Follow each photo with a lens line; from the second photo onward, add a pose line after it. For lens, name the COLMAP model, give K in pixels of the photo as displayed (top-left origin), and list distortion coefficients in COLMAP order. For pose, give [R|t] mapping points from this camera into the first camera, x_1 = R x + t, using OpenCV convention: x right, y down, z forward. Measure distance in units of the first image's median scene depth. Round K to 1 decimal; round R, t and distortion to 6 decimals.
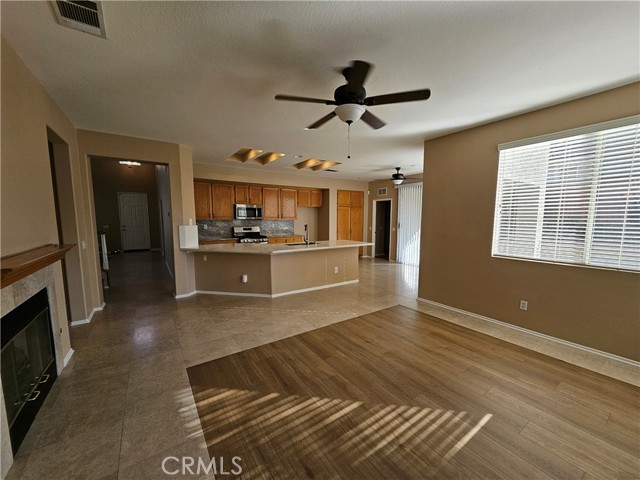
lens RADIAL K [[252.3, 0, 321.0], [0, 252.3, 243.6], [0, 0, 1]] dist [0.001026, 0.000190]
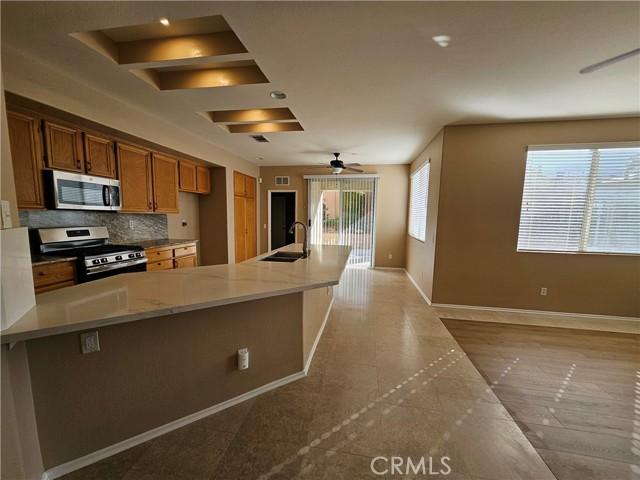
lens RADIAL K [[252.3, 0, 321.0], [0, 252.3, 243.6], [0, 0, 1]] dist [0.001026, 0.000190]
pose [[0.698857, -0.066204, 0.712191, -0.690045], [0.056572, 0.997704, 0.037231, -0.070778], [-0.713020, 0.014271, 0.700998, 0.894696]]
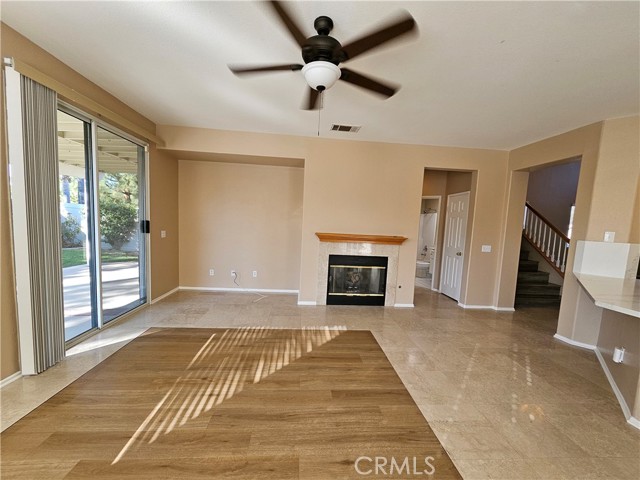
lens RADIAL K [[252.3, 0, 321.0], [0, 252.3, 243.6], [0, 0, 1]] dist [0.001026, 0.000190]
pose [[-0.515780, 0.047267, -0.855416, 0.550709], [-0.138454, 0.980753, 0.137674, -0.082253], [0.845460, 0.189445, -0.499308, 1.014025]]
